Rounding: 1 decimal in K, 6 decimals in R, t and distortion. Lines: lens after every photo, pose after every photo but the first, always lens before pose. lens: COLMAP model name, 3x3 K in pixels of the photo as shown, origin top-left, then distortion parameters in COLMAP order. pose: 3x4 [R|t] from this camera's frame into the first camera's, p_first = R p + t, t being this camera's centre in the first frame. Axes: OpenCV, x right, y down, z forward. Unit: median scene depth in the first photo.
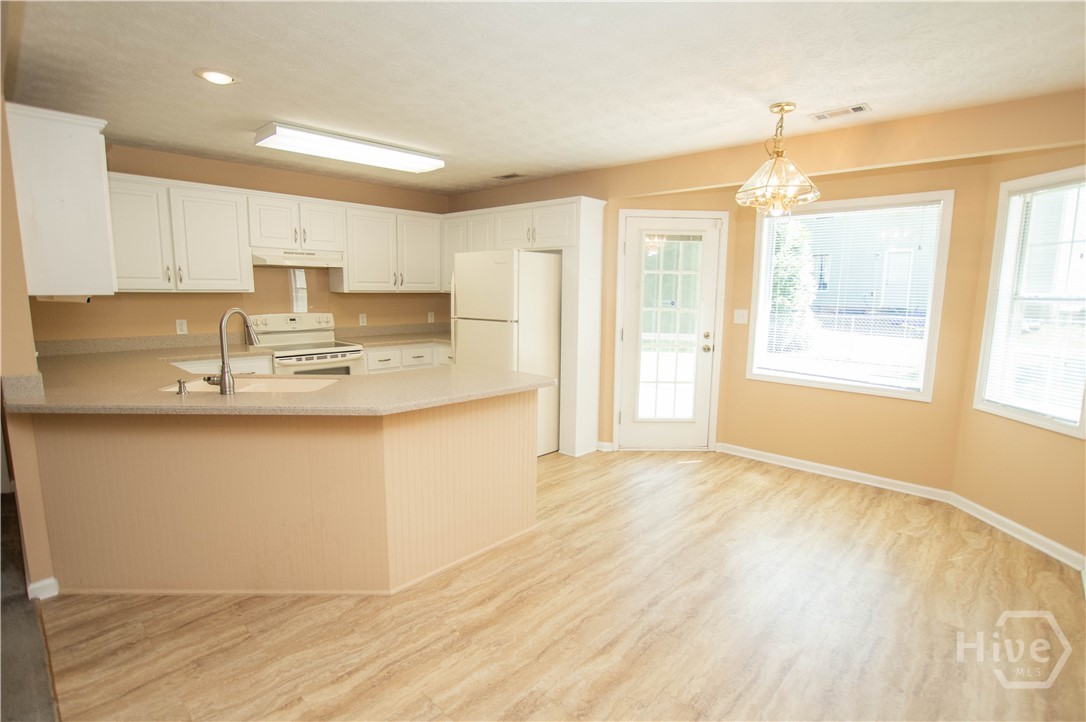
lens RADIAL K [[528.8, 0, 554.4], [0, 528.8, 365.8], [0, 0, 1]] dist [-0.026769, 0.002669]
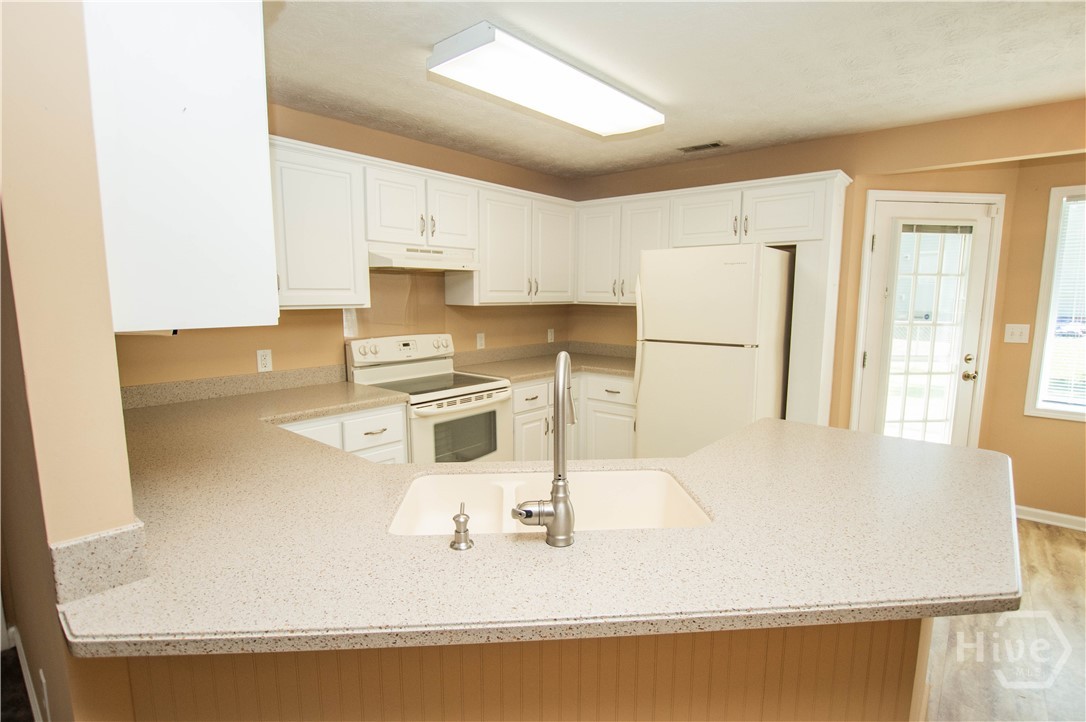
lens RADIAL K [[528.8, 0, 554.4], [0, 528.8, 365.8], [0, 0, 1]] dist [-0.026769, 0.002669]
pose [[0.998772, -0.016586, 0.046692, -0.371967], [0.017063, 0.999806, -0.009838, -0.054693], [-0.046520, 0.010622, 0.998861, 0.309819]]
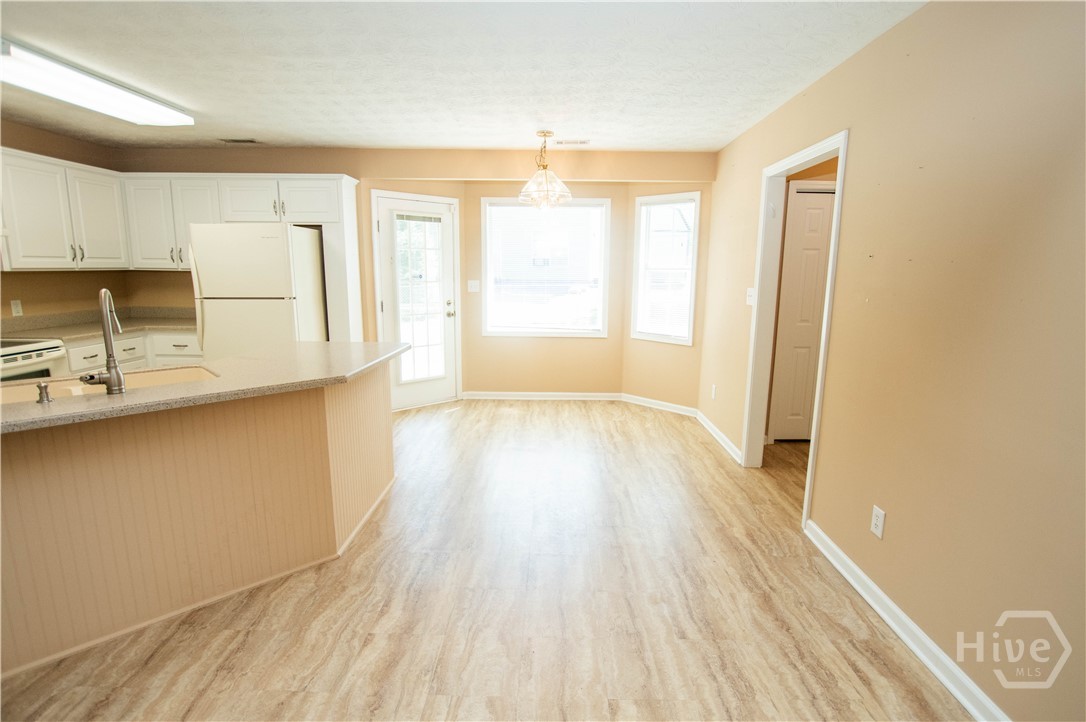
lens RADIAL K [[528.8, 0, 554.4], [0, 528.8, 365.8], [0, 0, 1]] dist [-0.026769, 0.002669]
pose [[0.737363, -0.128544, 0.663154, -0.374670], [0.096574, 0.991703, 0.084848, 0.004521], [-0.668558, 0.001480, 0.743659, -0.044170]]
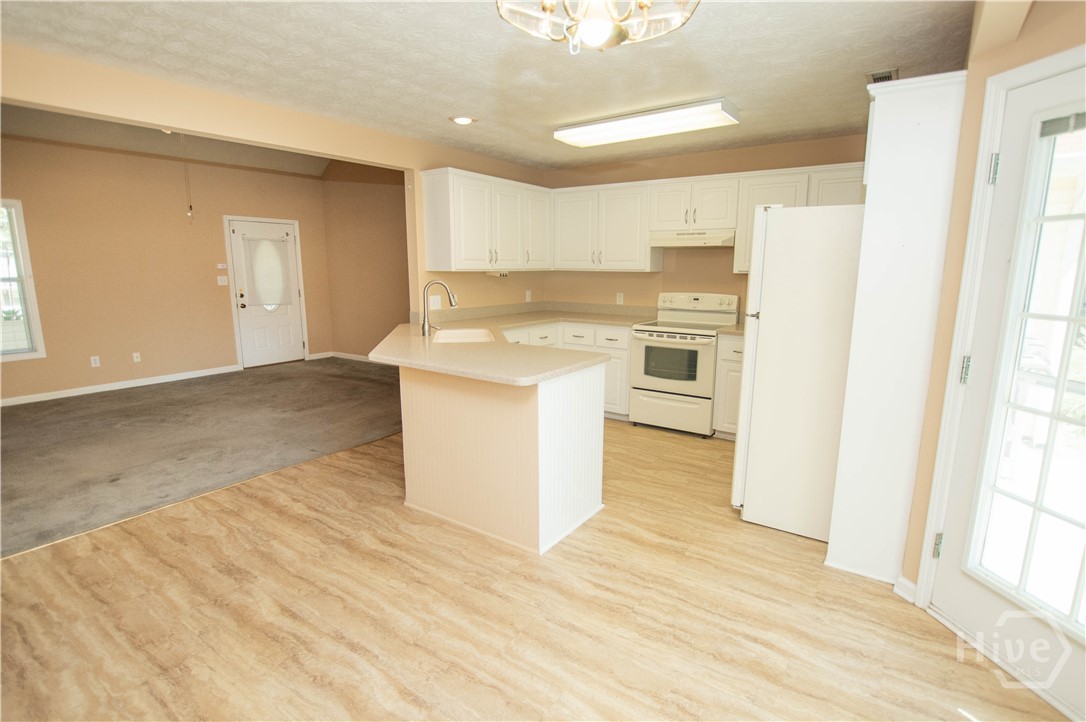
lens RADIAL K [[528.8, 0, 554.4], [0, 528.8, 365.8], [0, 0, 1]] dist [-0.026769, 0.002669]
pose [[0.142205, 0.170404, -0.975059, 0.549981], [-0.143974, 0.978155, 0.149948, -0.084389], [0.979310, 0.119060, 0.163633, 0.645175]]
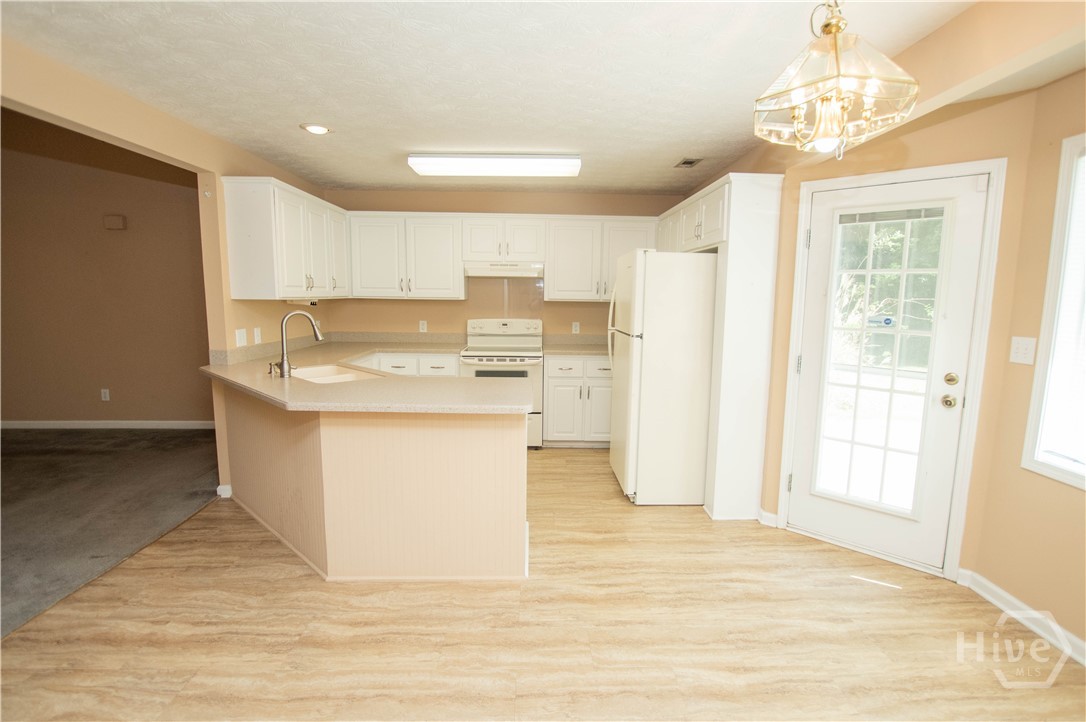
lens RADIAL K [[528.8, 0, 554.4], [0, 528.8, 365.8], [0, 0, 1]] dist [-0.026769, 0.002669]
pose [[0.703063, 0.091313, -0.705240, 0.422990], [-0.106528, 0.994055, 0.022510, -0.041944], [0.703103, 0.059302, 0.708611, 0.316778]]
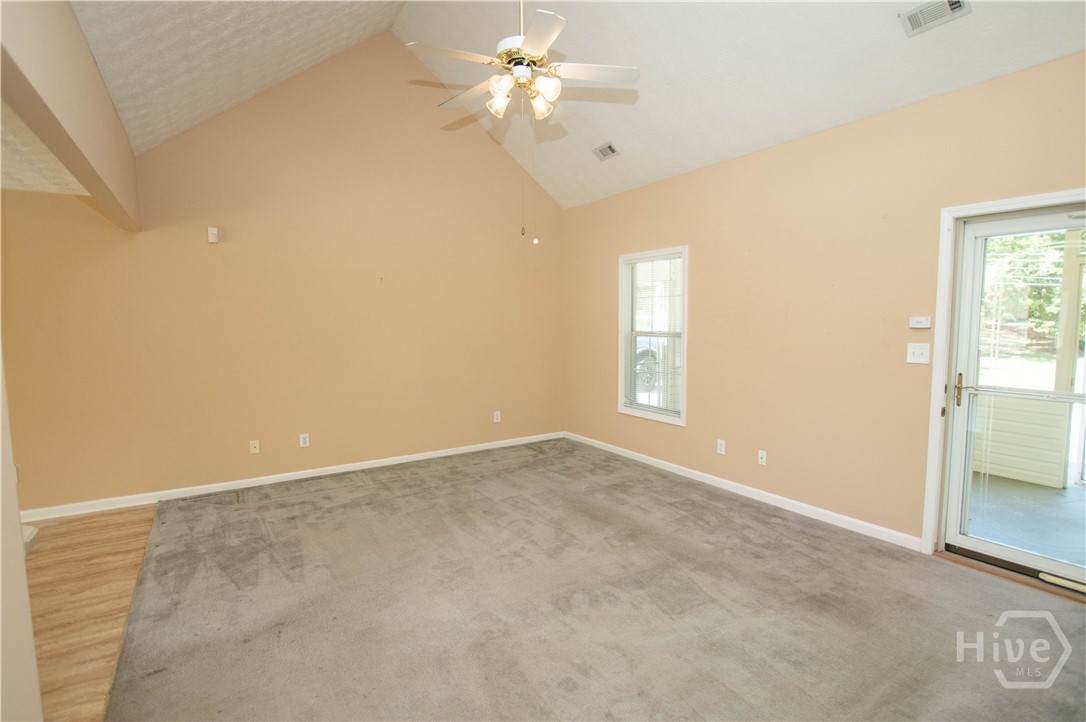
lens RADIAL K [[528.8, 0, 554.4], [0, 528.8, 365.8], [0, 0, 1]] dist [-0.026769, 0.002669]
pose [[-0.968692, -0.026284, 0.246870, -0.932010], [0.033367, 0.971574, 0.234374, -0.125454], [-0.246013, 0.235274, -0.940279, 0.701523]]
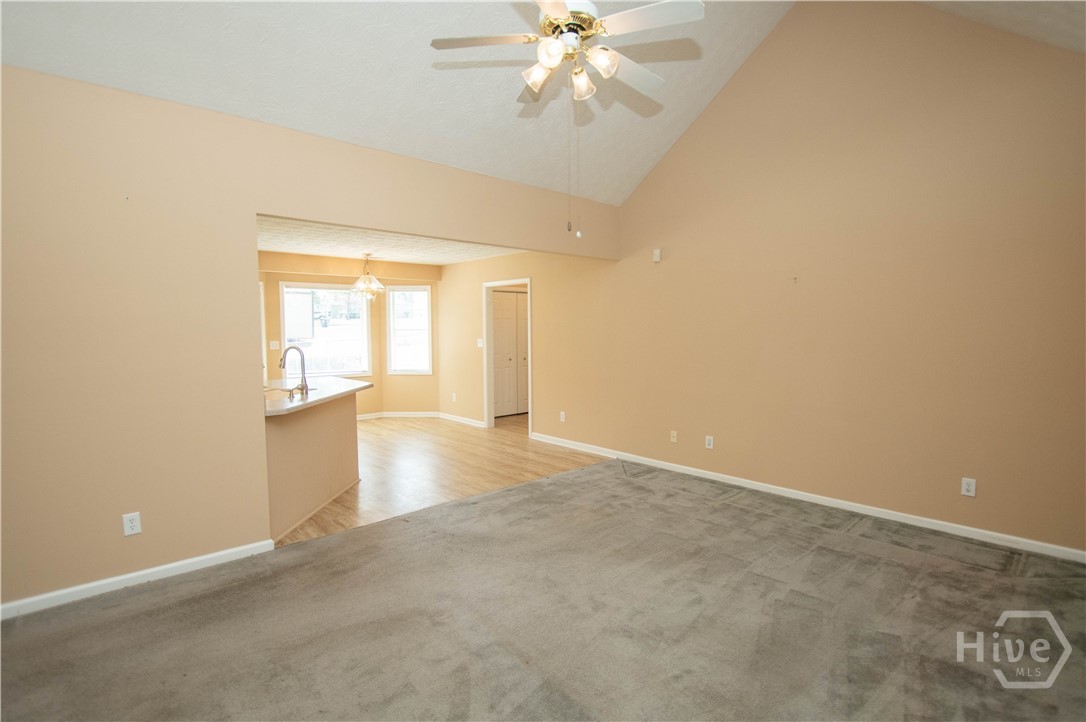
lens RADIAL K [[528.8, 0, 554.4], [0, 528.8, 365.8], [0, 0, 1]] dist [-0.026769, 0.002669]
pose [[0.068804, -0.088662, 0.993683, -1.321214], [0.148030, 0.985924, 0.077720, -0.030243], [-0.986587, 0.141748, 0.080960, 0.011552]]
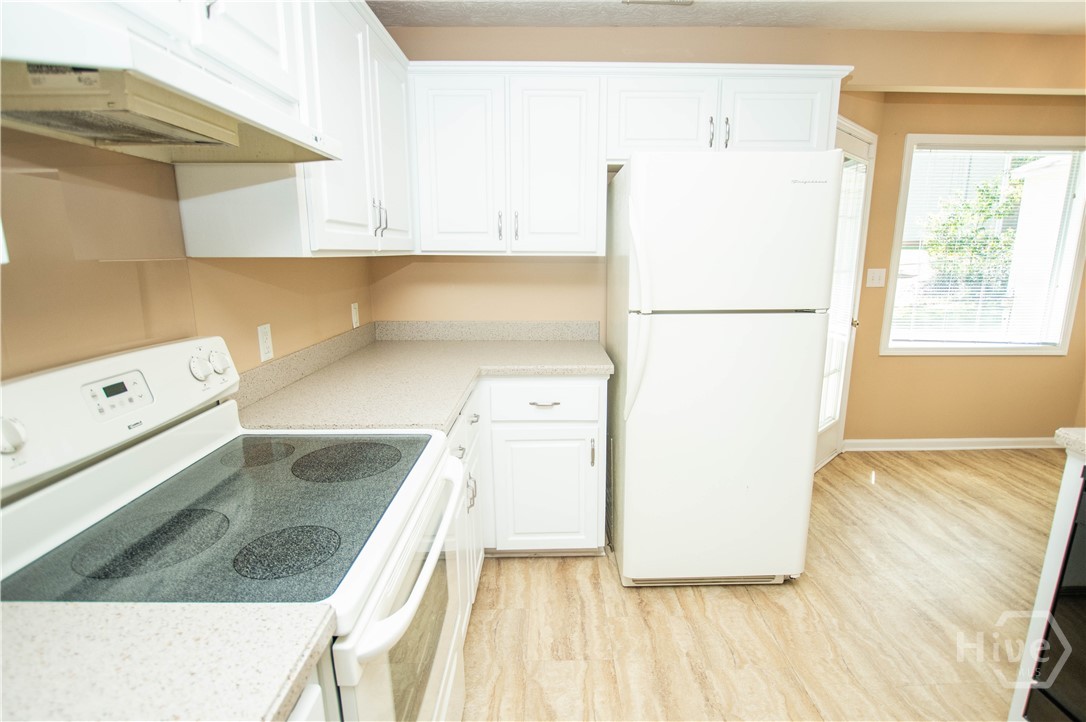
lens RADIAL K [[528.8, 0, 554.4], [0, 528.8, 365.8], [0, 0, 1]] dist [-0.026769, 0.002669]
pose [[0.727649, -0.158838, 0.667307, -0.570369], [0.110769, 0.987262, 0.114211, -0.114203], [-0.676947, -0.009188, 0.735974, 0.809153]]
